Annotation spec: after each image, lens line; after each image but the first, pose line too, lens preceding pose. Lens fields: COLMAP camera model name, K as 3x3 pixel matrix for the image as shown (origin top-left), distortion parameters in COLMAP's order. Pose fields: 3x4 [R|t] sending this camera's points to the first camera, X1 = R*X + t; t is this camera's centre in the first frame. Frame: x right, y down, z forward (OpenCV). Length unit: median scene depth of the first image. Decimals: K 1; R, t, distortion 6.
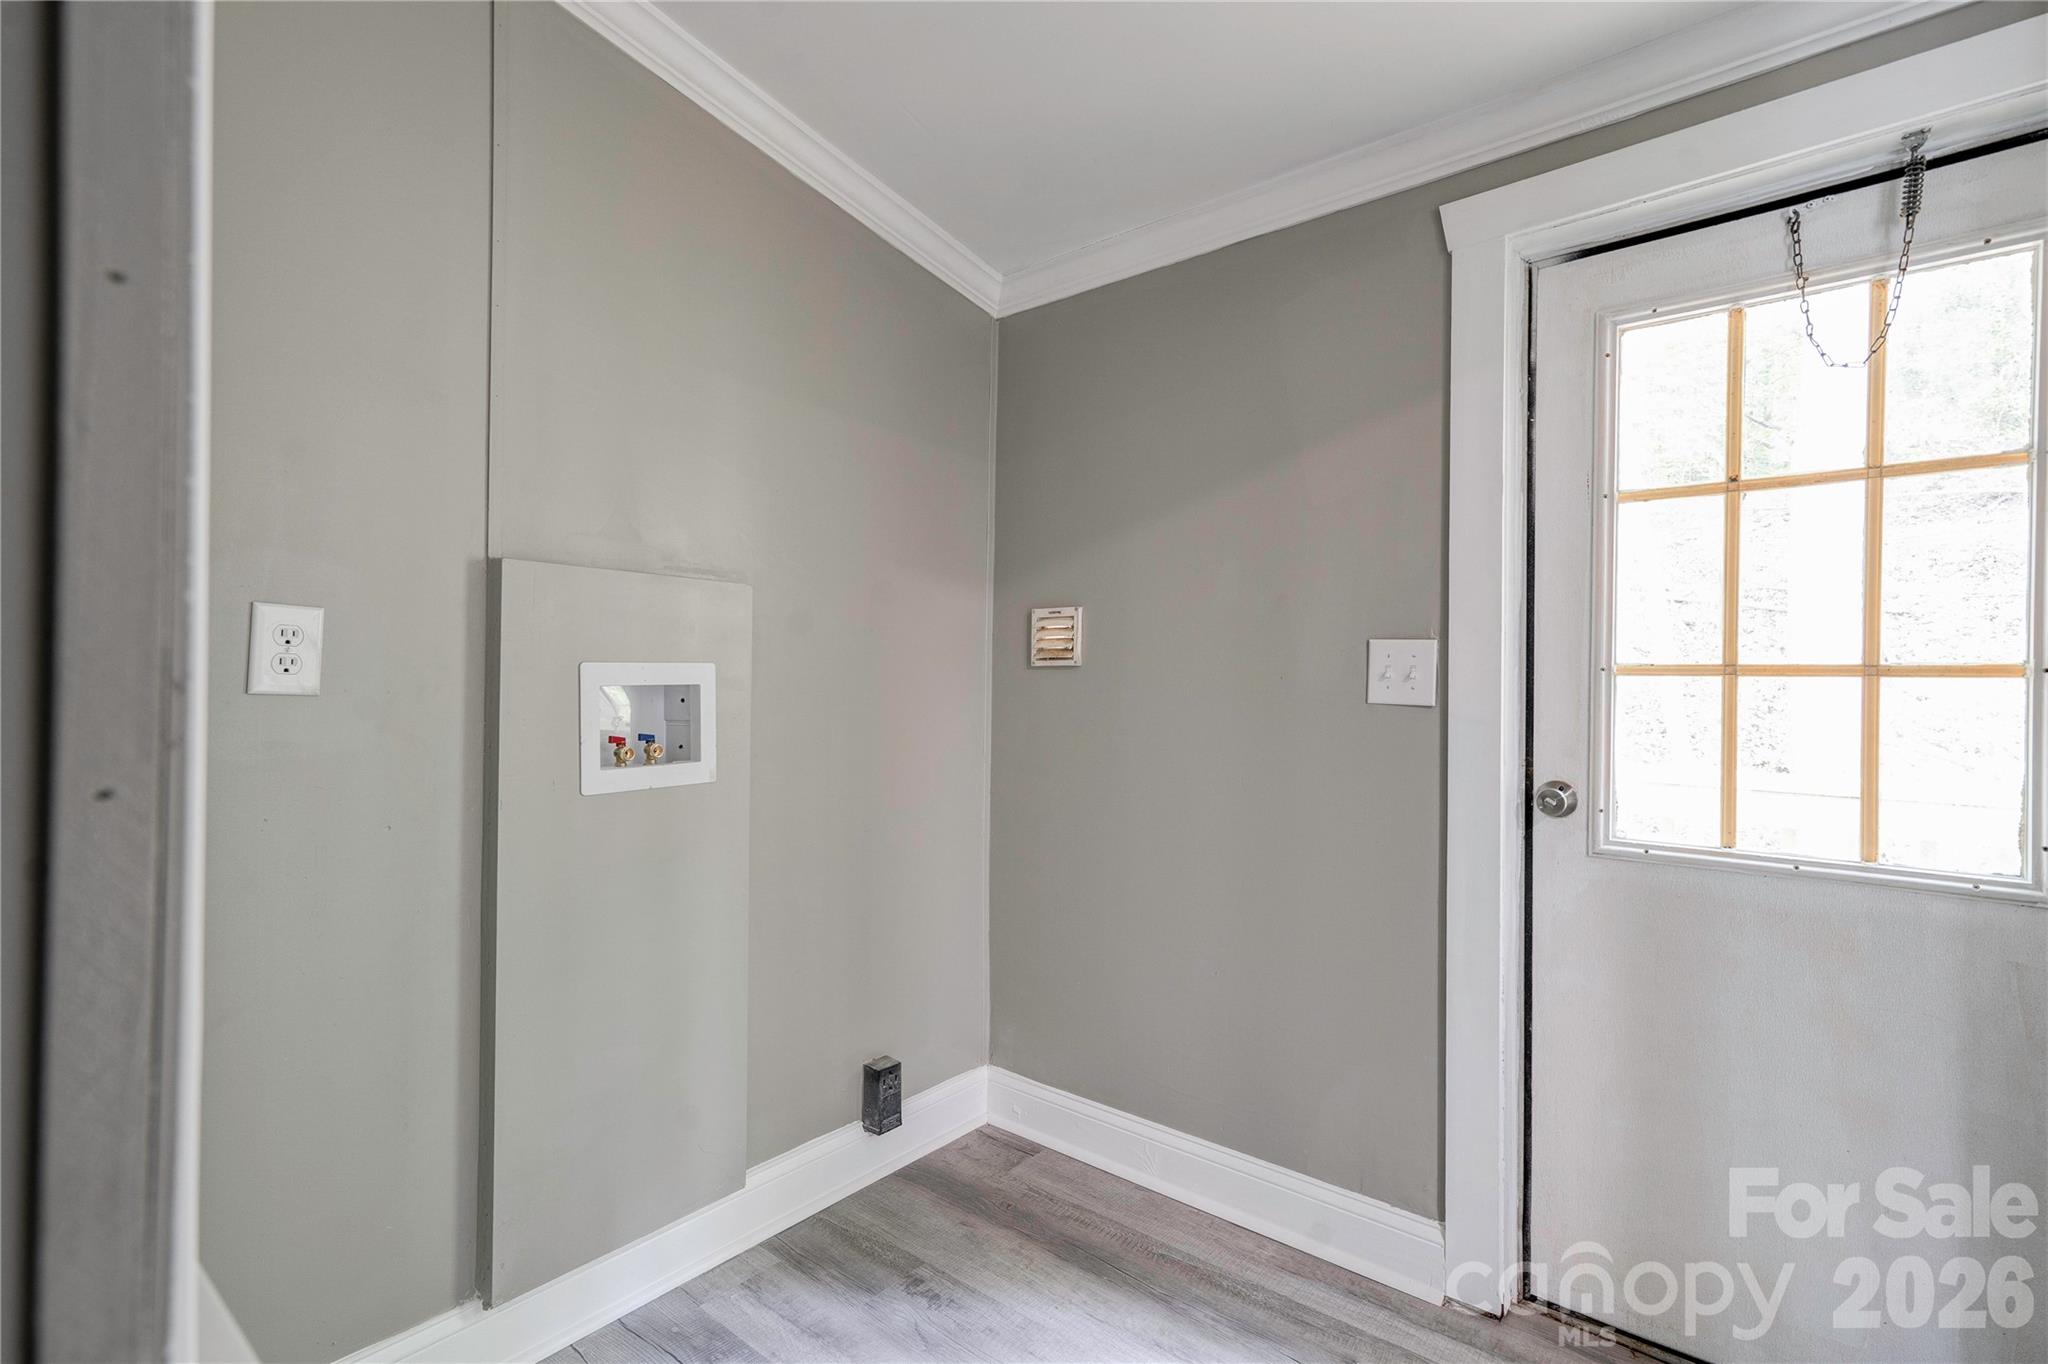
lens RADIAL K [[936.5, 0, 1009.0], [0, 936.5, 679.1], [0, 0, 1]] dist [-0.010868, 0.017086]
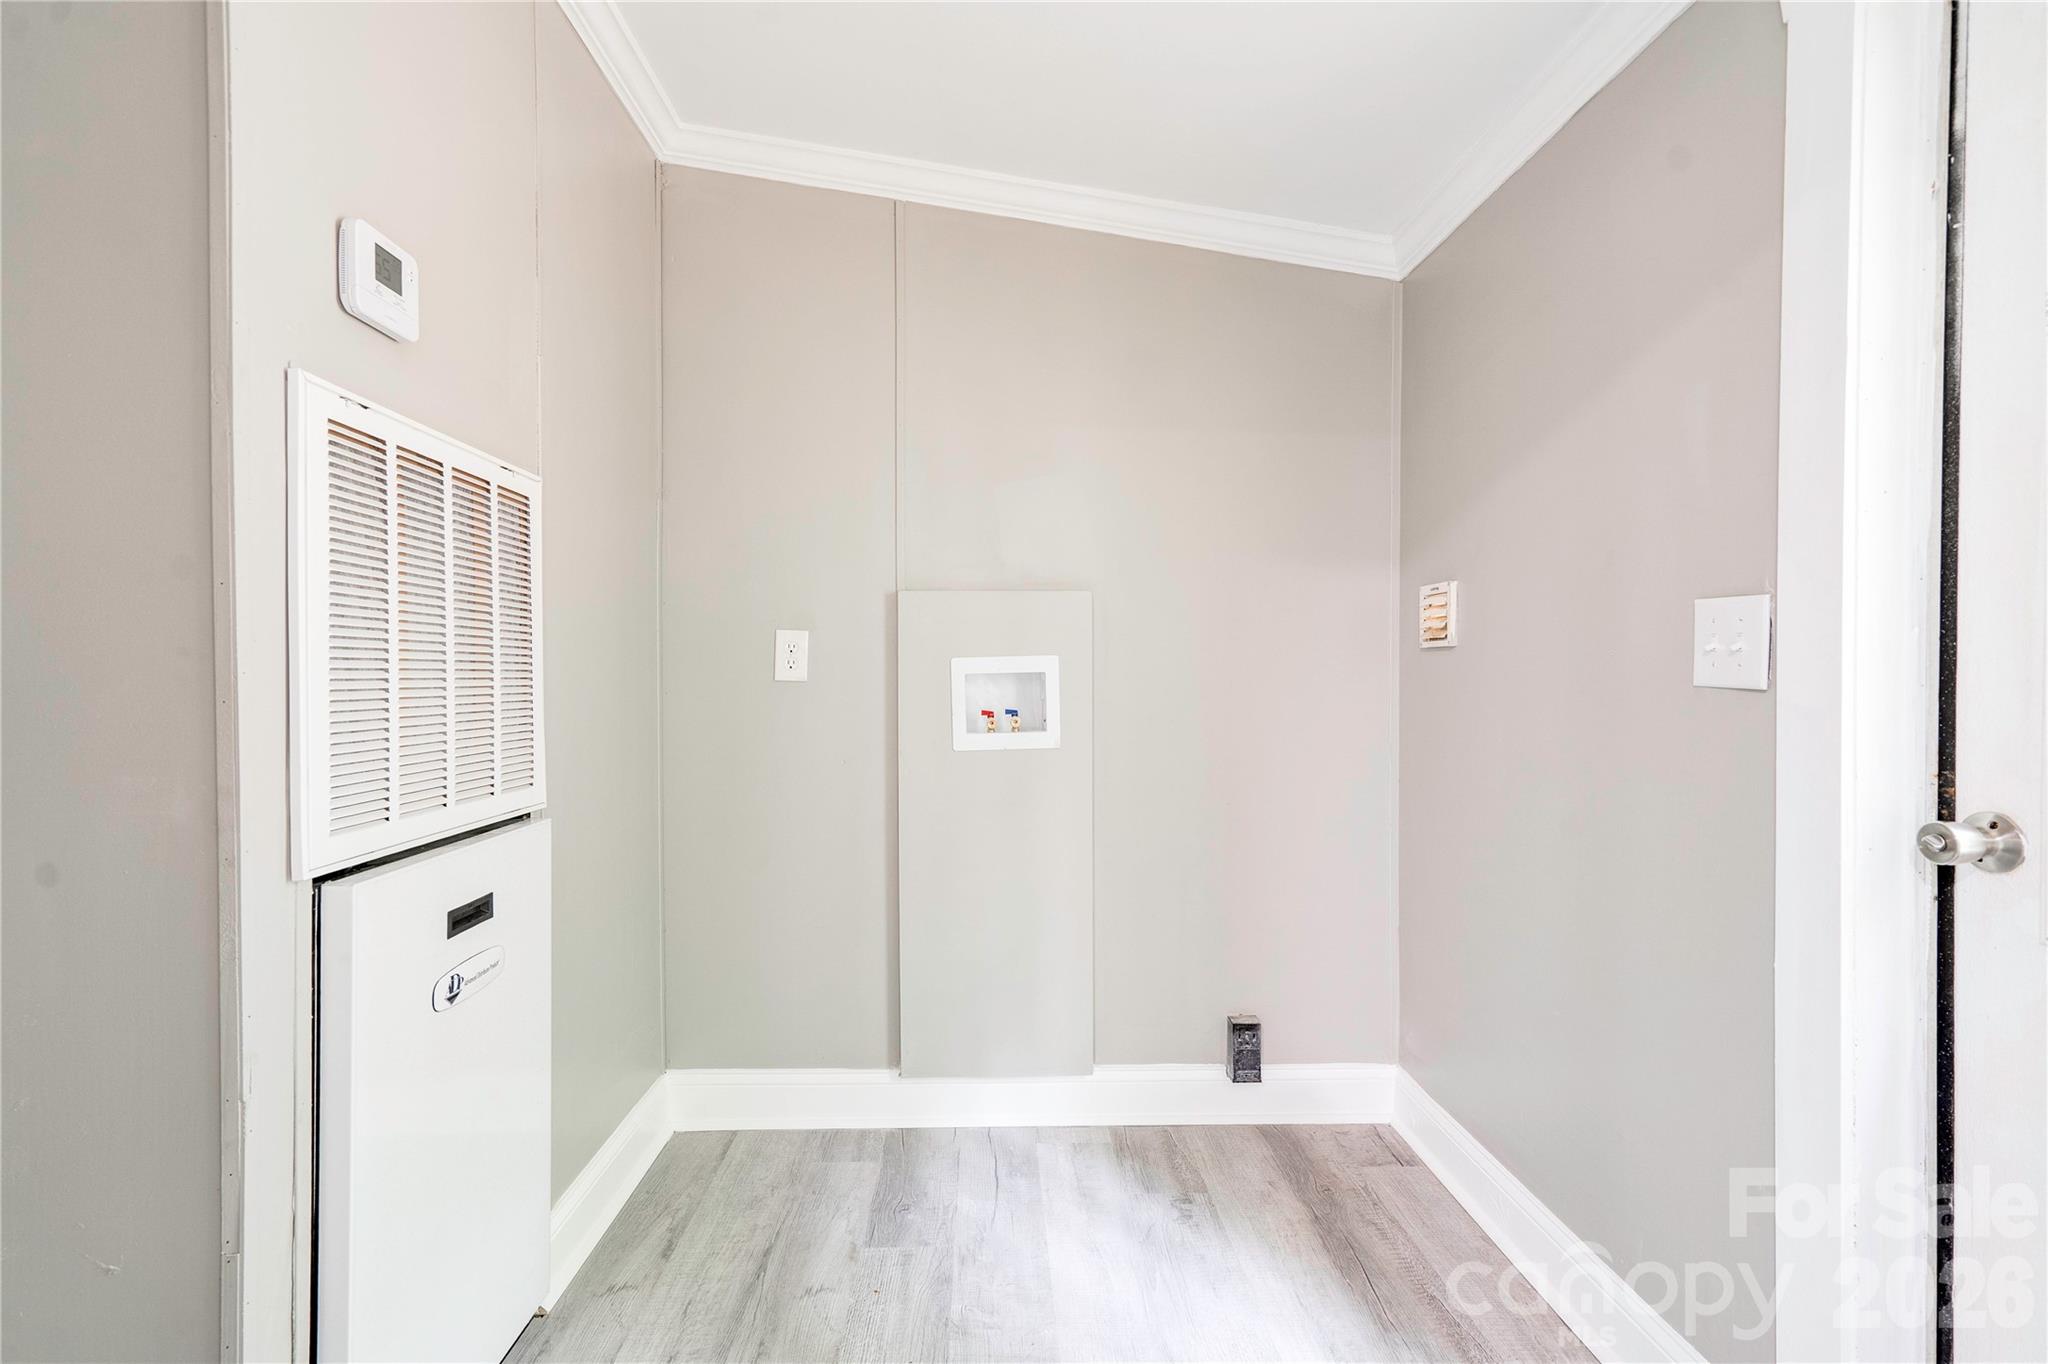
lens RADIAL K [[932.4, 0, 1010.6], [0, 932.4, 679.9], [0, 0, 1]] dist [-0.001141, 0.009952]
pose [[0.655501, -0.006893, -0.755163, 0.591217], [0.016913, 0.999842, 0.005554, 0.008083], [0.755005, -0.016413, 0.655514, 0.110363]]
